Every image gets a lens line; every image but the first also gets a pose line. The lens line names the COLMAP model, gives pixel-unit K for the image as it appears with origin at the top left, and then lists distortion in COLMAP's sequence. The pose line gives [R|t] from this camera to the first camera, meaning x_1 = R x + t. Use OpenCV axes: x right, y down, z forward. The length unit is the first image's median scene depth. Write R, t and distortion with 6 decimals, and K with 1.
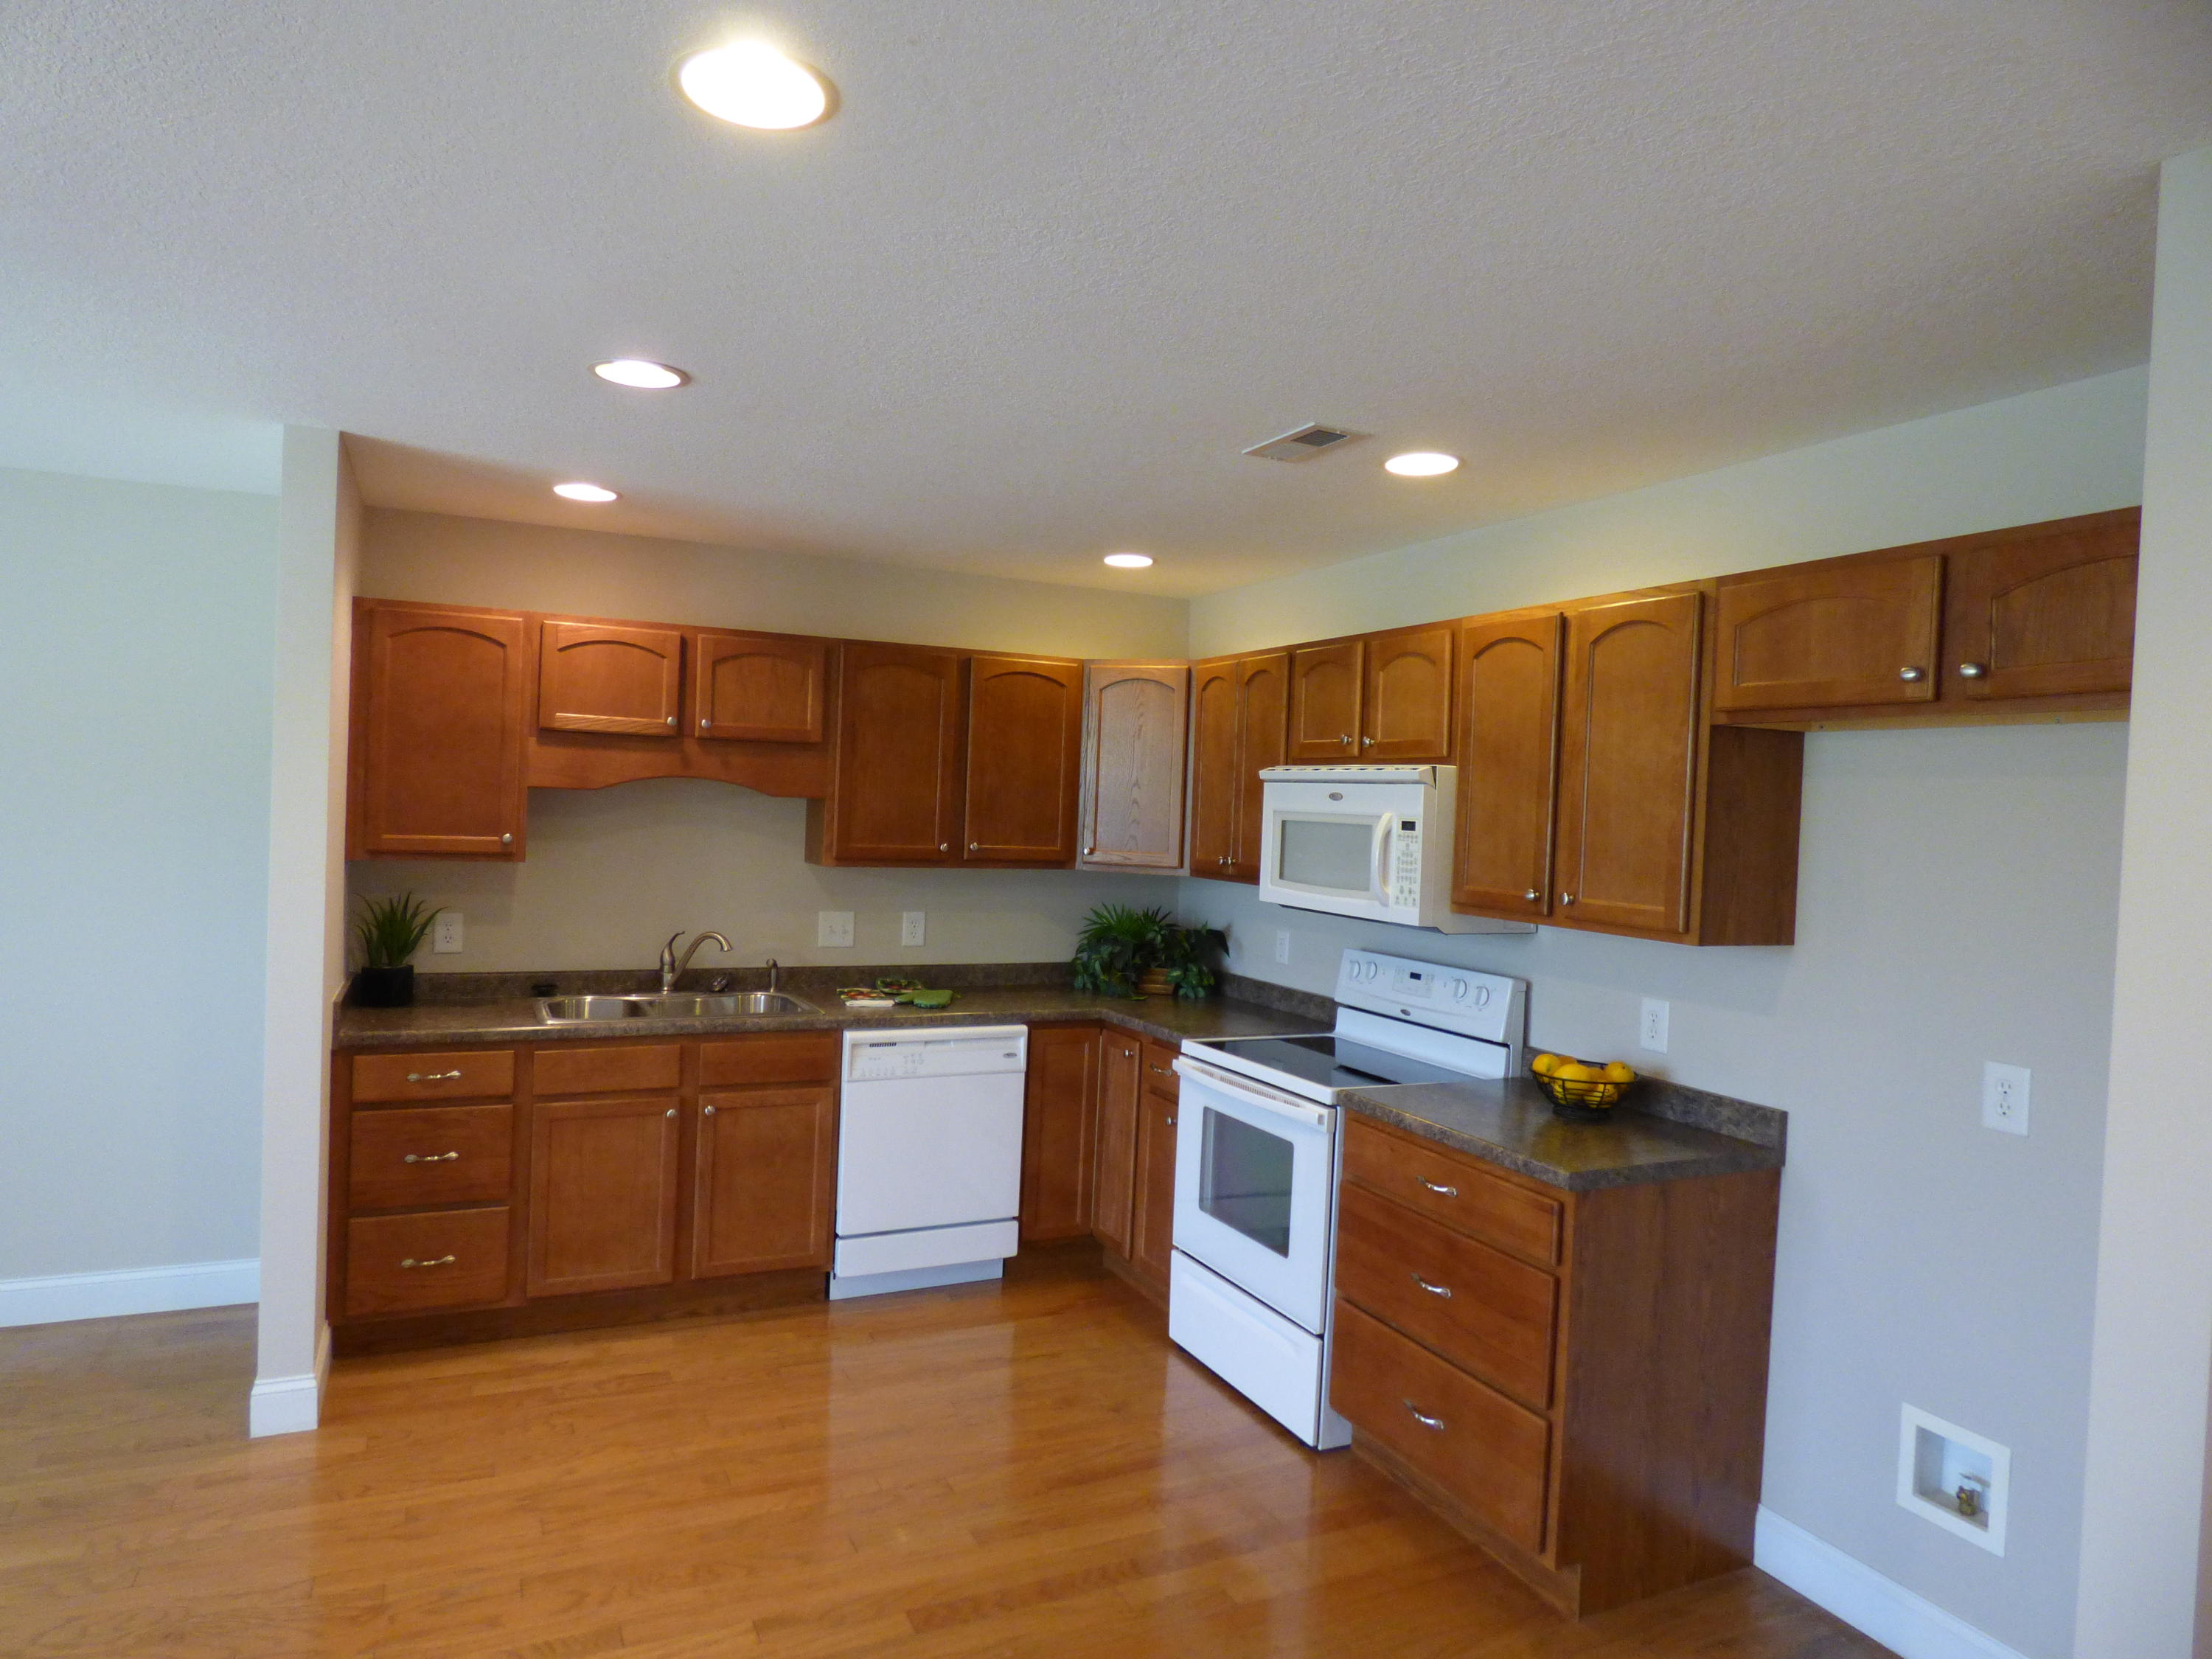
lens RADIAL K [[1309.6, 0, 1106.0], [0, 1309.6, 829.5], [0, 0, 1]] dist [-0.010378, -0.002241]
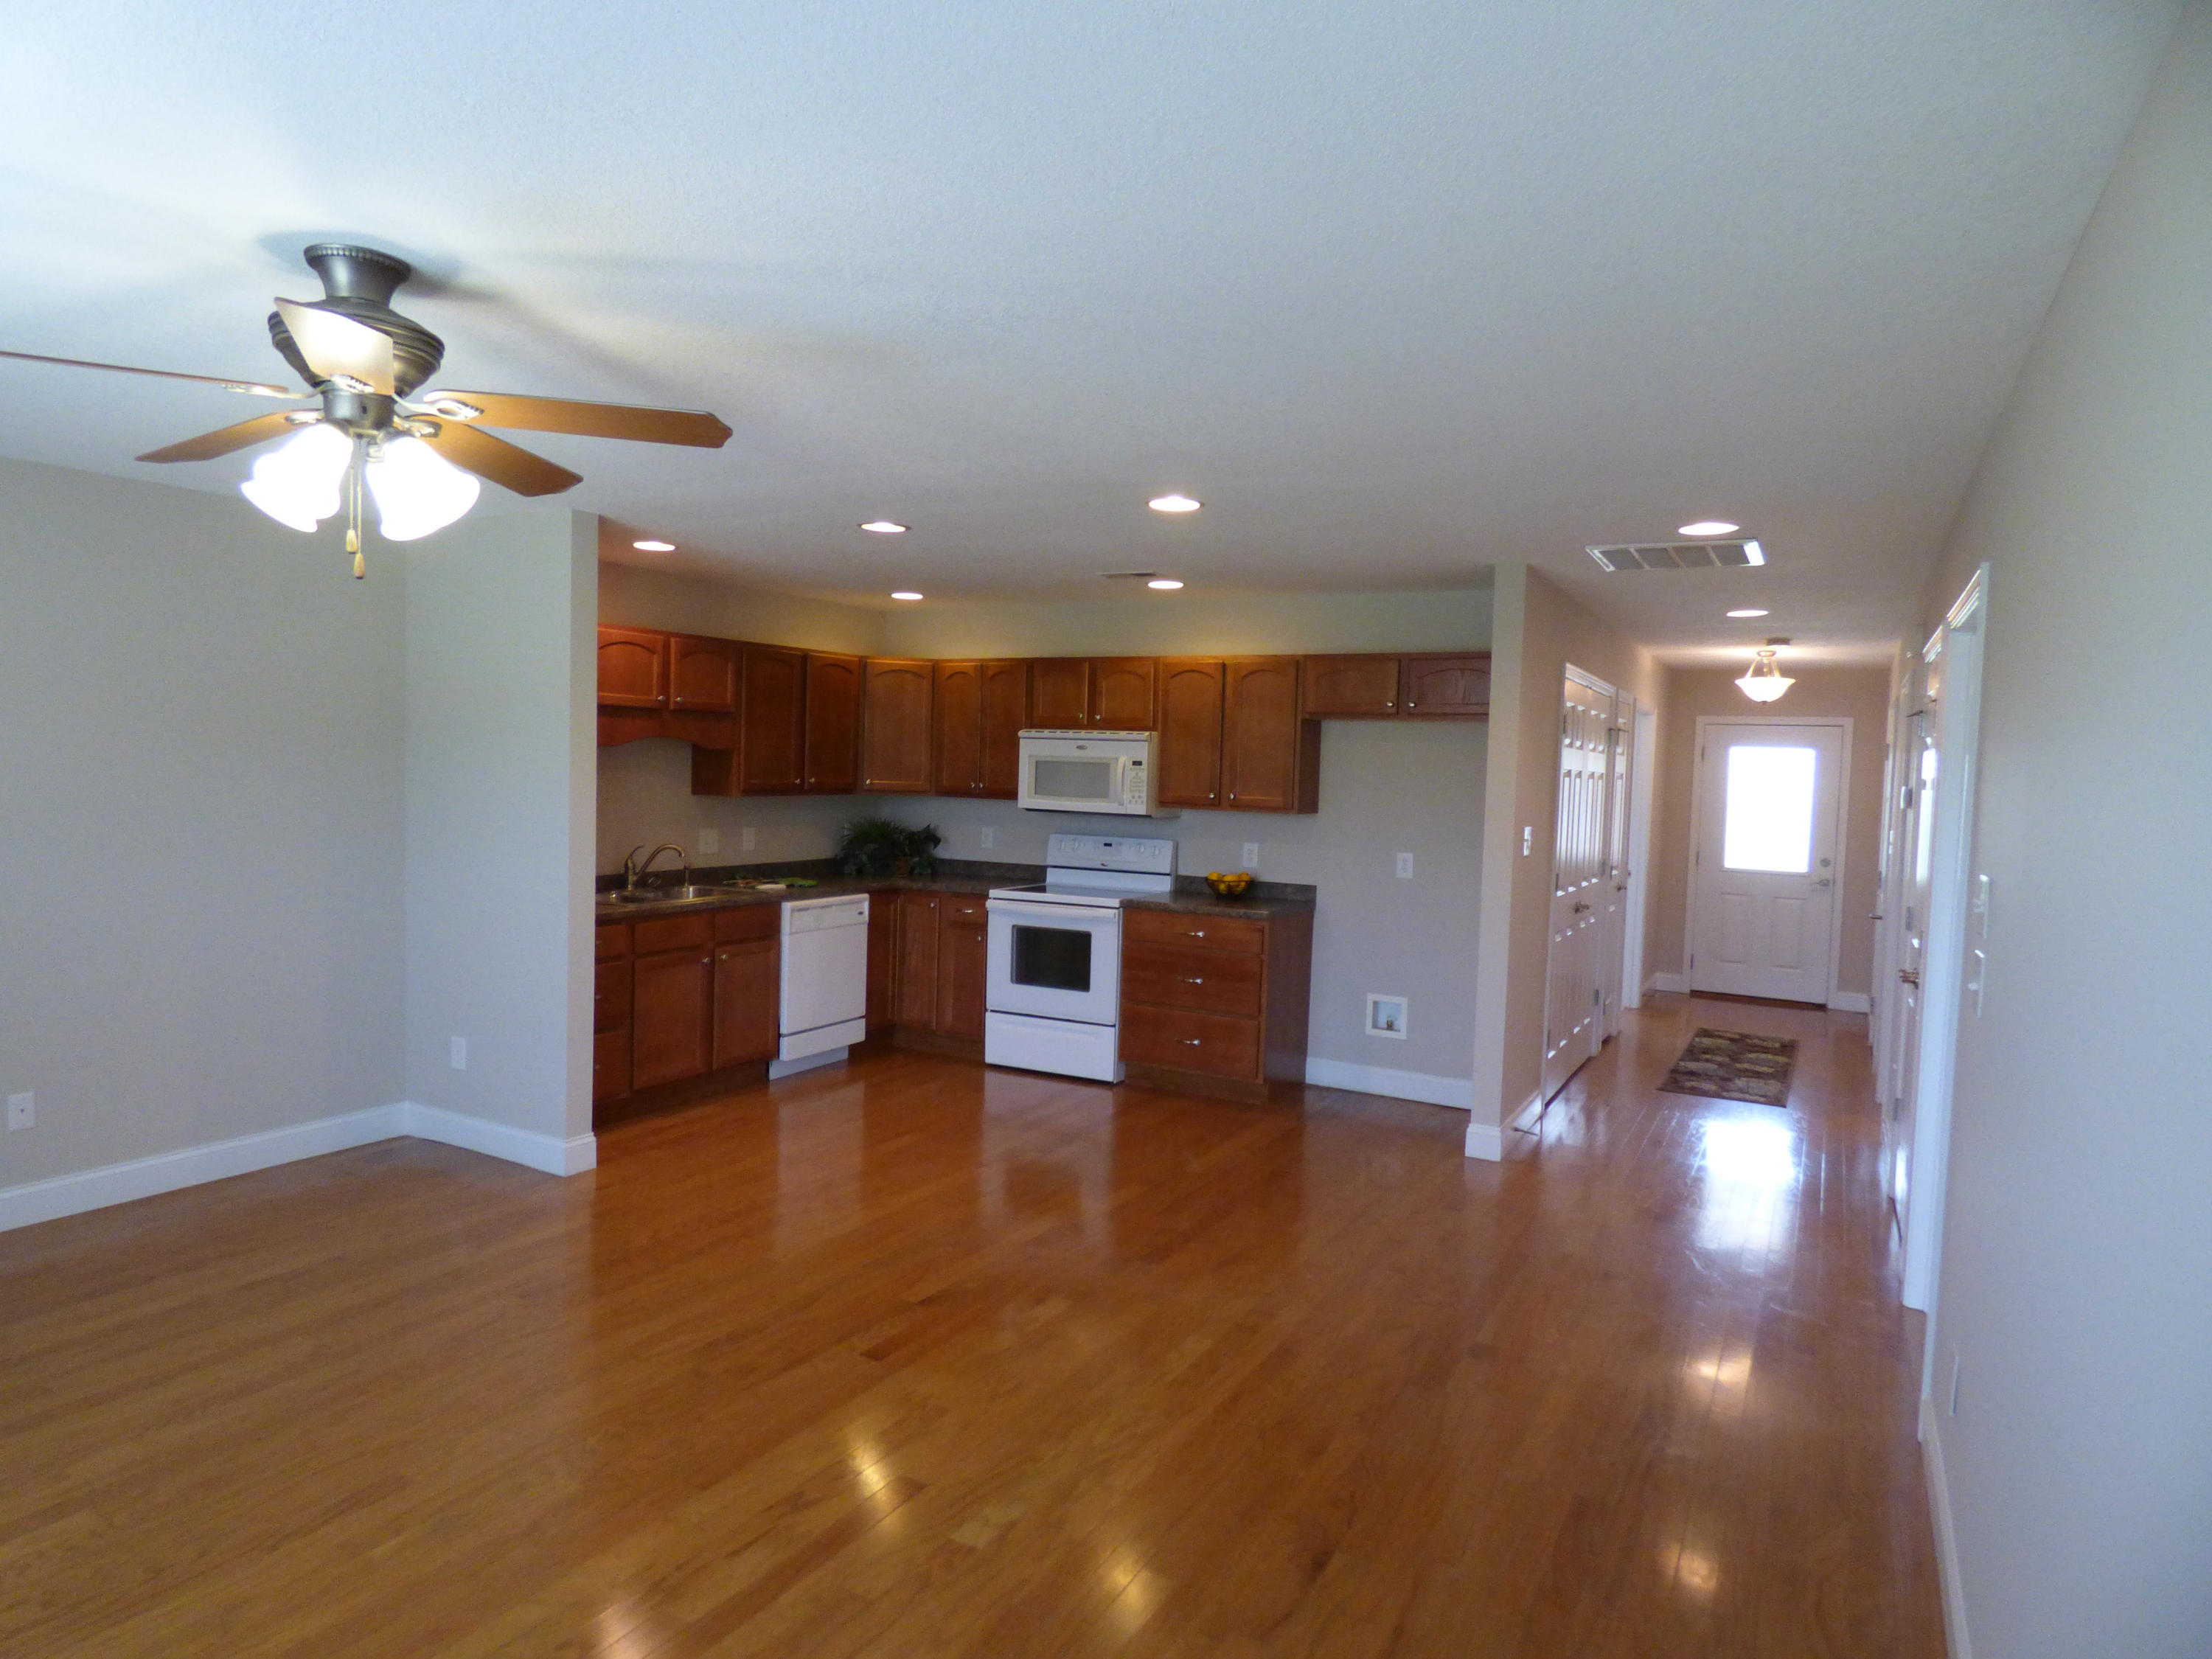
lens RADIAL K [[1290.3, 0, 1106.0], [0, 1290.3, 829.5], [0, 0, 1]] dist [-0.032915, -0.001173]
pose [[0.811892, -0.043697, 0.582171, -0.803787], [0.012704, 0.998281, 0.057213, -0.012871], [-0.583670, -0.039054, 0.811051, -0.459711]]
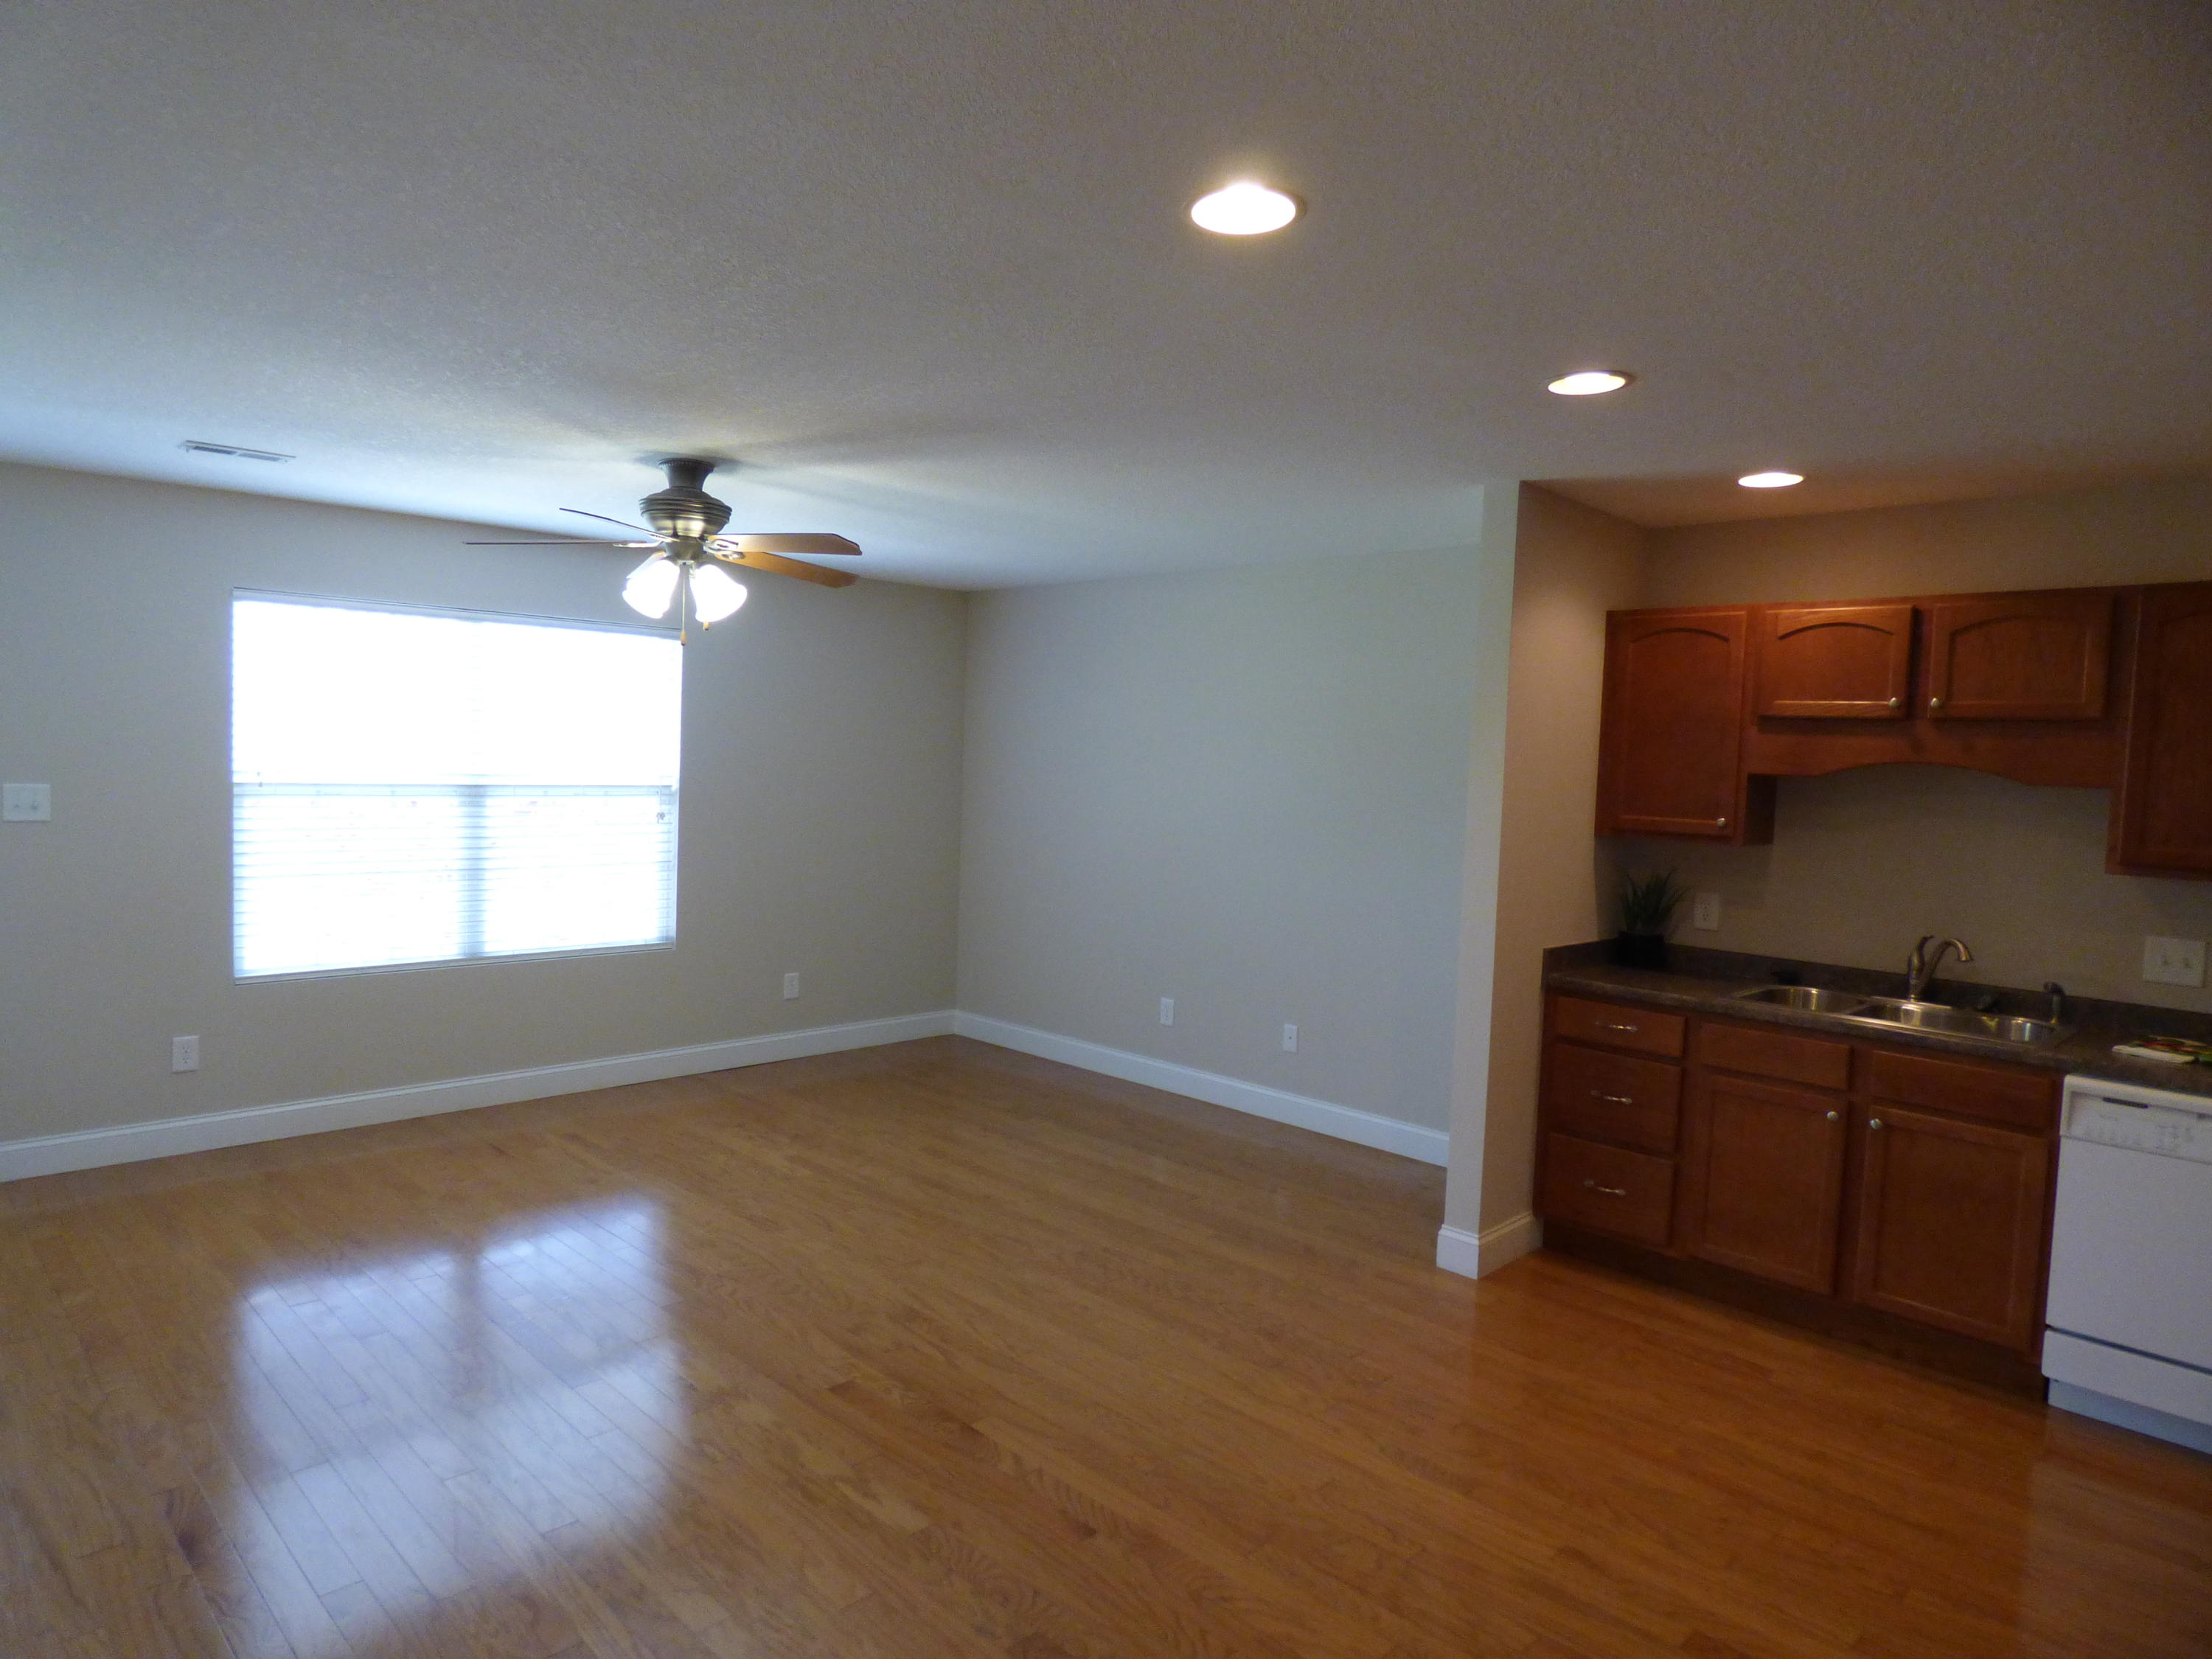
lens RADIAL K [[1341.8, 0, 1106.0], [0, 1341.8, 829.5], [0, 0, 1]] dist [0.005810, 0.001213]
pose [[0.352365, 0.031426, -0.935335, 0.379501], [-0.042658, 0.998937, 0.017492, 0.014565], [0.934890, 0.033736, 0.353331, 0.153682]]
